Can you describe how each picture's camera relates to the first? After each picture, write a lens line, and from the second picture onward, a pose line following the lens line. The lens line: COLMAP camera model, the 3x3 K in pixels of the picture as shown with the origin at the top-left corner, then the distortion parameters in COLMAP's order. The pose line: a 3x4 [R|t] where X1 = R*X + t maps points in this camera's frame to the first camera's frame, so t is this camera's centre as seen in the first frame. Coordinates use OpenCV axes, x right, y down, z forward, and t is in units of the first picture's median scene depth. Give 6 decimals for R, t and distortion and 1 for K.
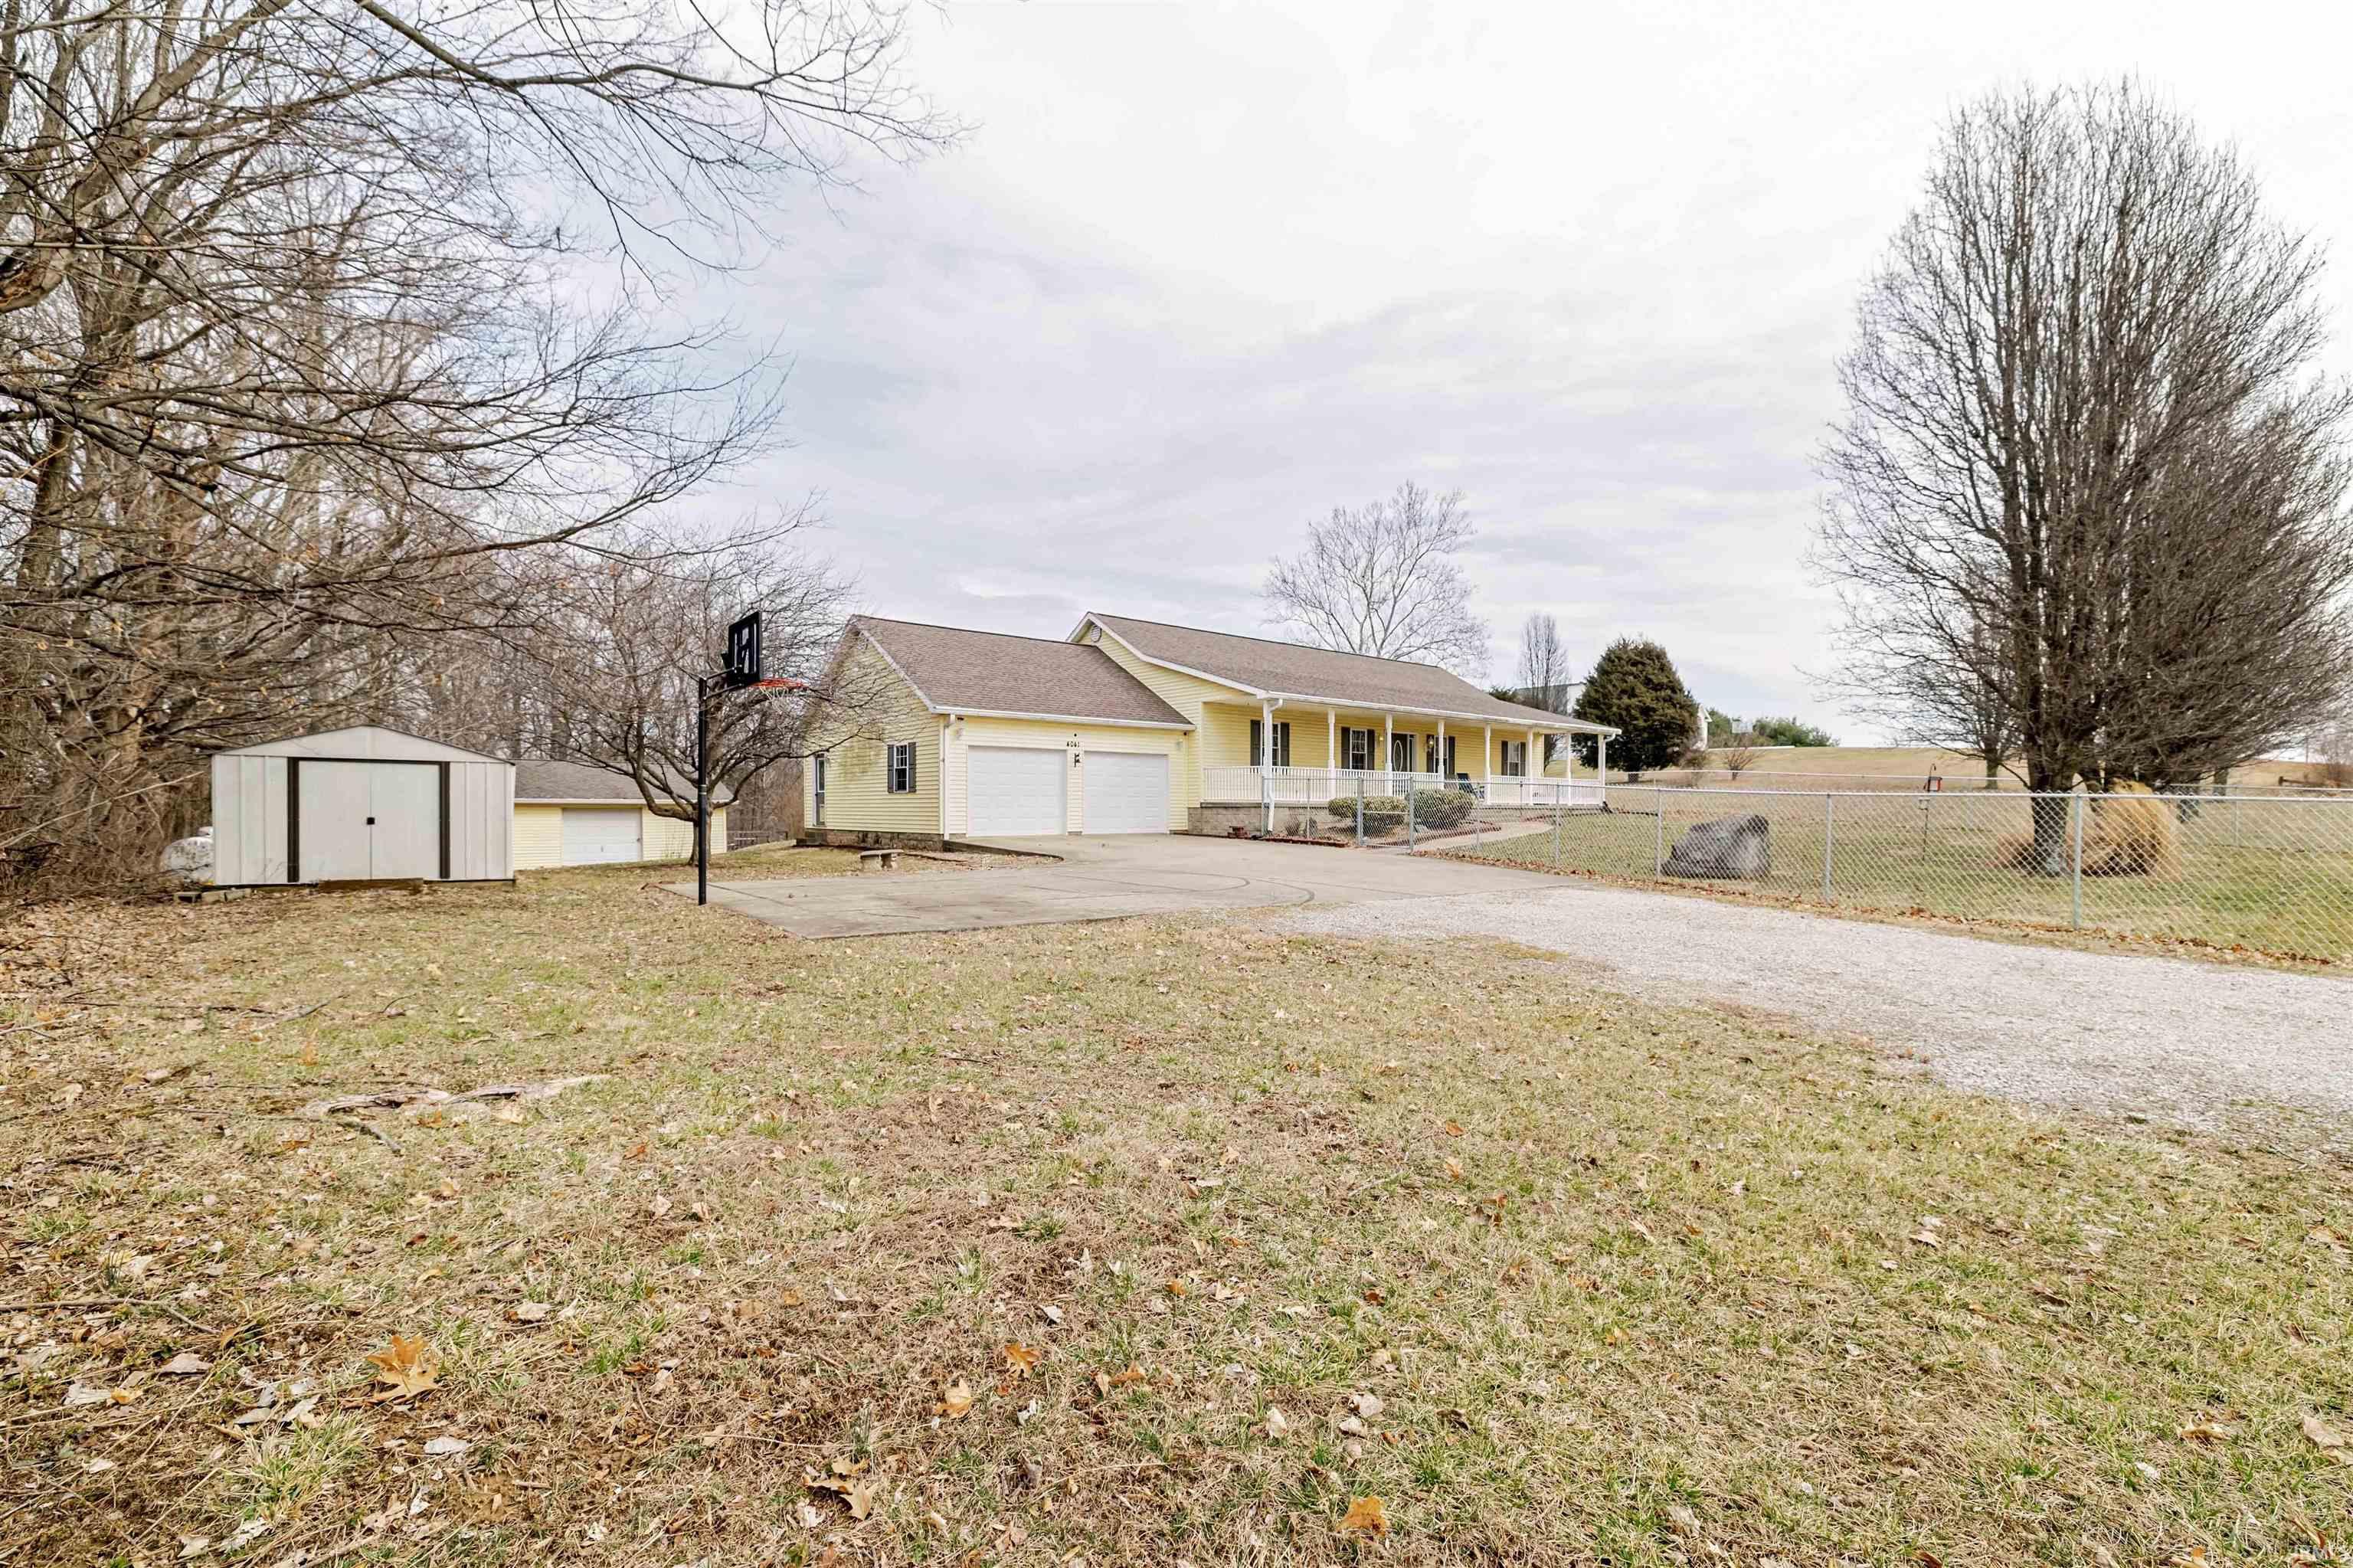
lens RADIAL K [[989.9, 0, 1175.0], [0, 989.9, 780.3], [0, 0, 1]] dist [-0.000258, 0.000072]
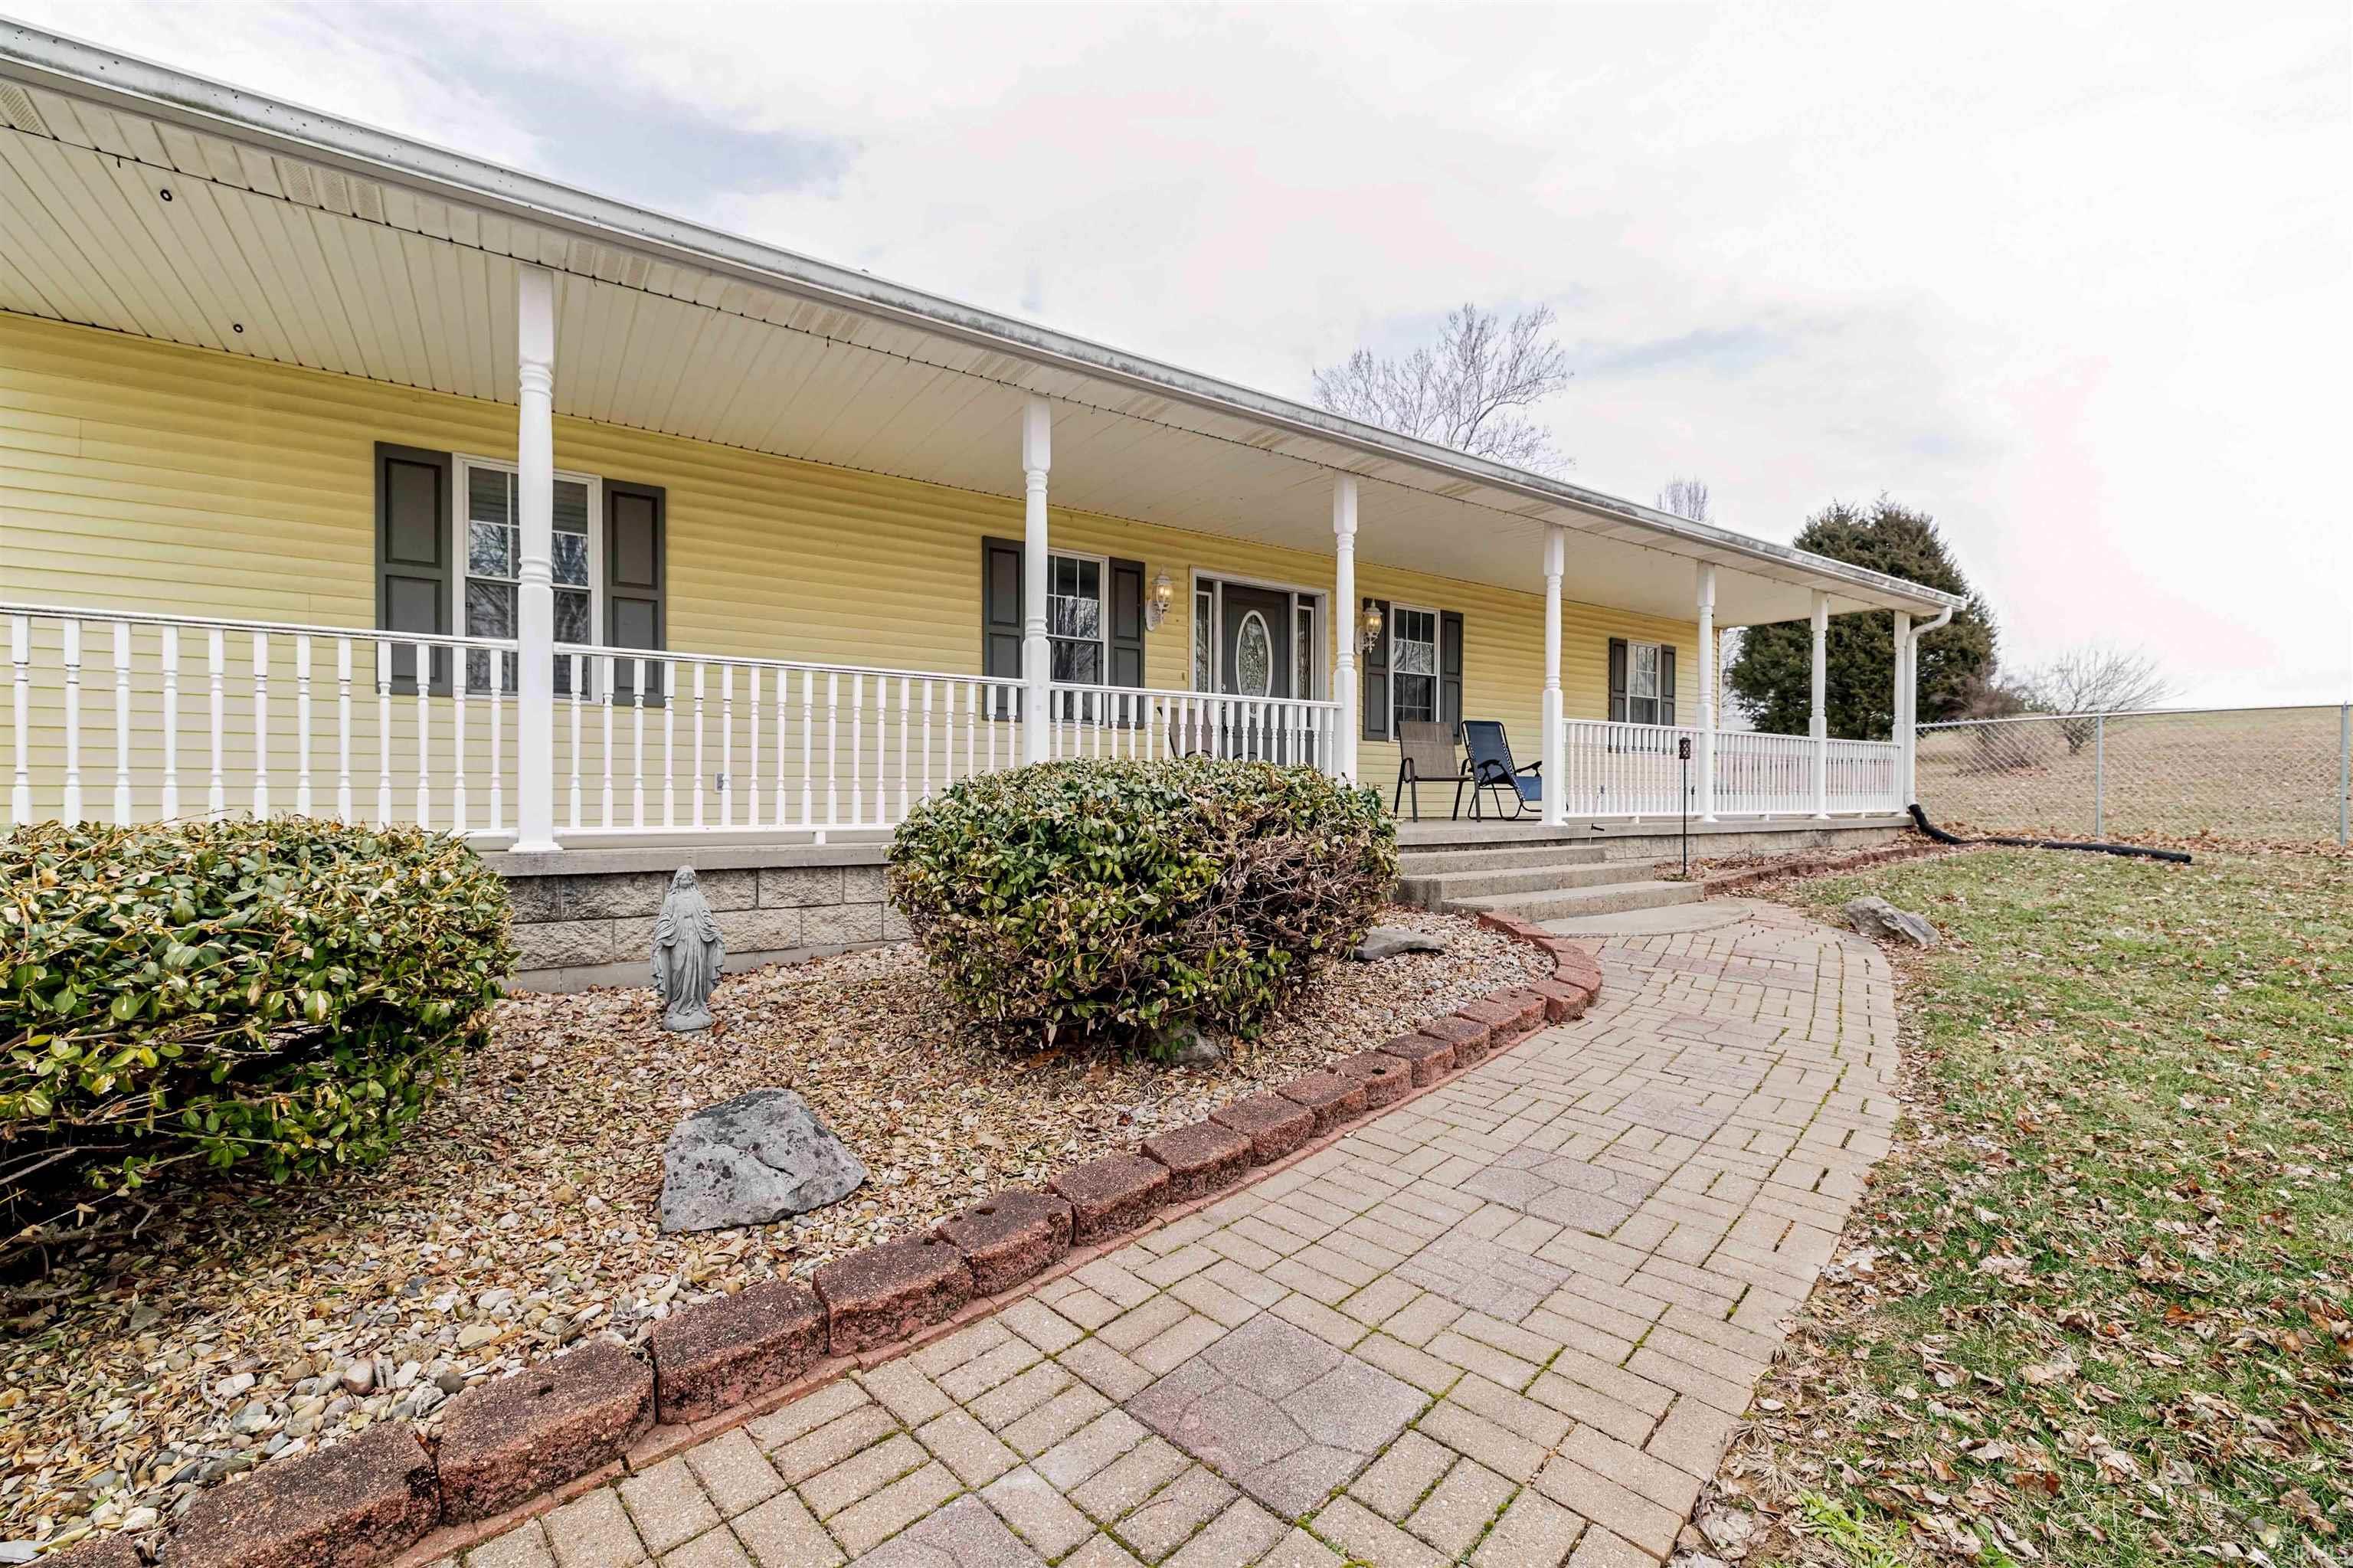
lens RADIAL K [[989.9, 0, 1175.0], [0, 989.9, 780.3], [0, 0, 1]] dist [-0.000258, 0.000072]
pose [[0.995358, 0.002854, -0.096196, 0.223246], [-0.001827, 0.999940, 0.010758, 0.009123], [0.096221, -0.010532, 0.995304, 0.672770]]
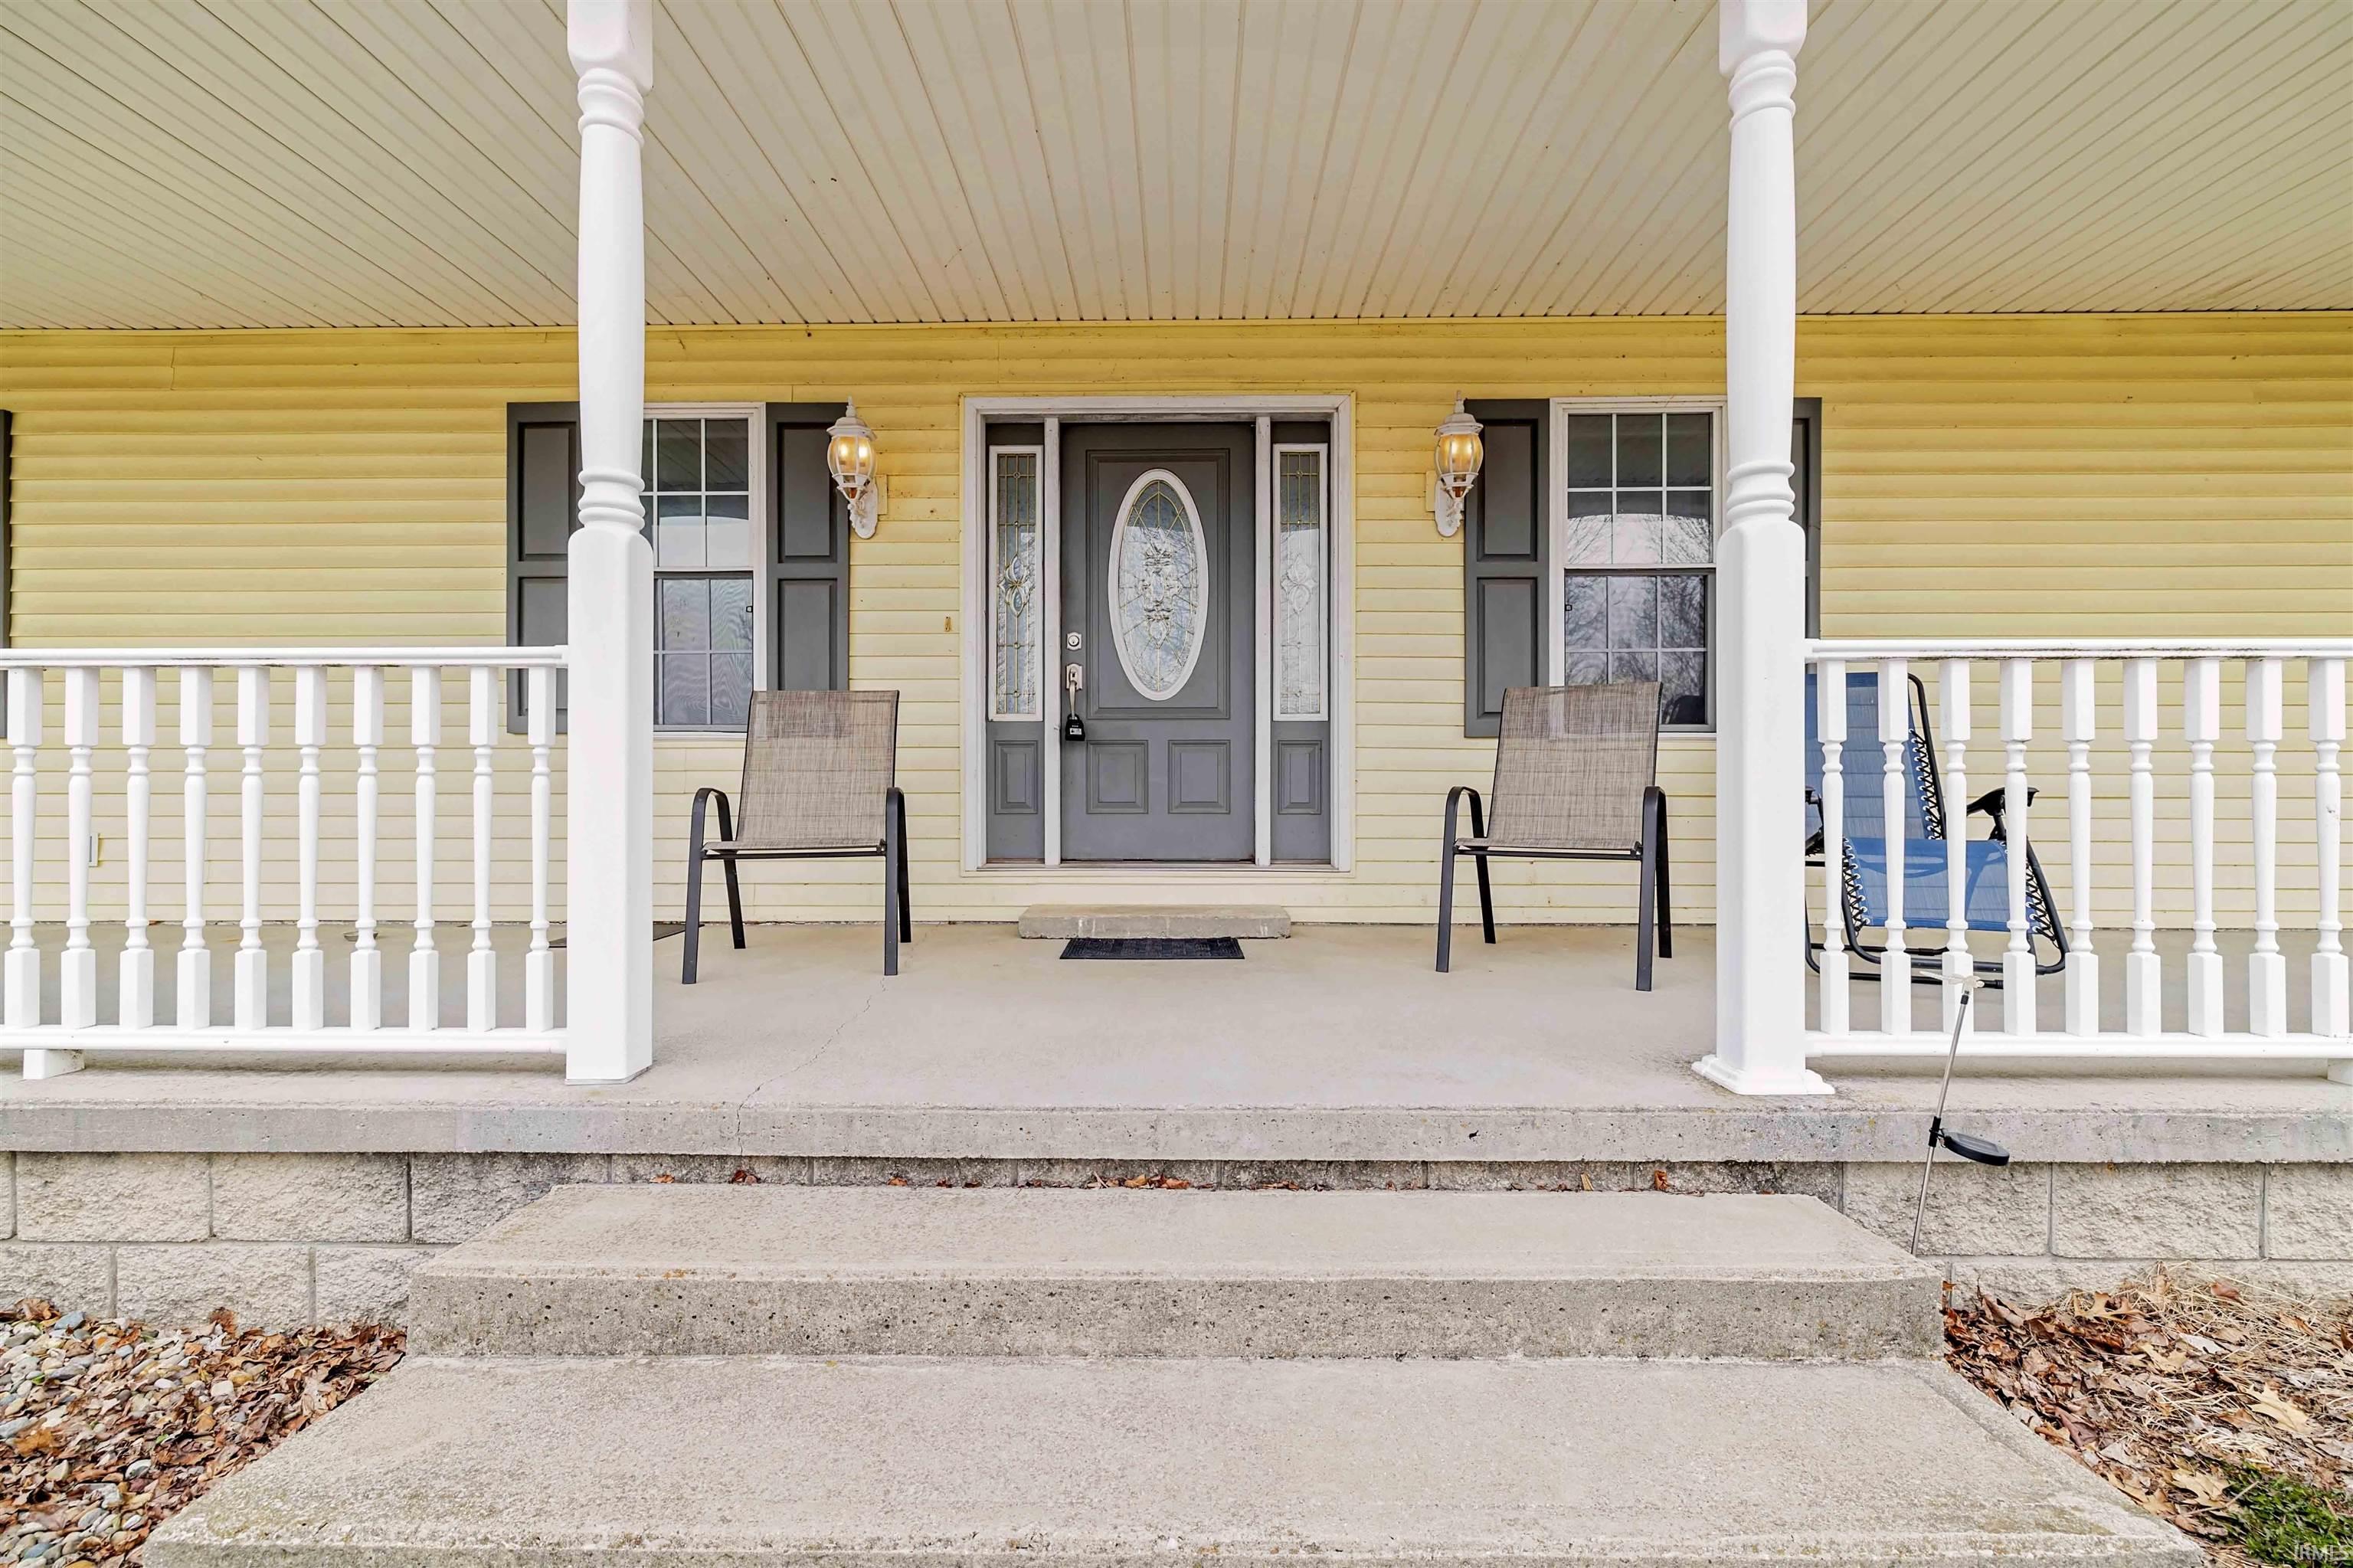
lens RADIAL K [[989.9, 0, 1175.0], [0, 989.9, 780.3], [0, 0, 1]] dist [-0.000258, 0.000072]
pose [[0.764795, -0.006237, -0.644244, 0.306487], [0.013308, 0.999893, 0.006119, 0.003855], [0.644137, -0.013253, 0.764795, 0.859418]]
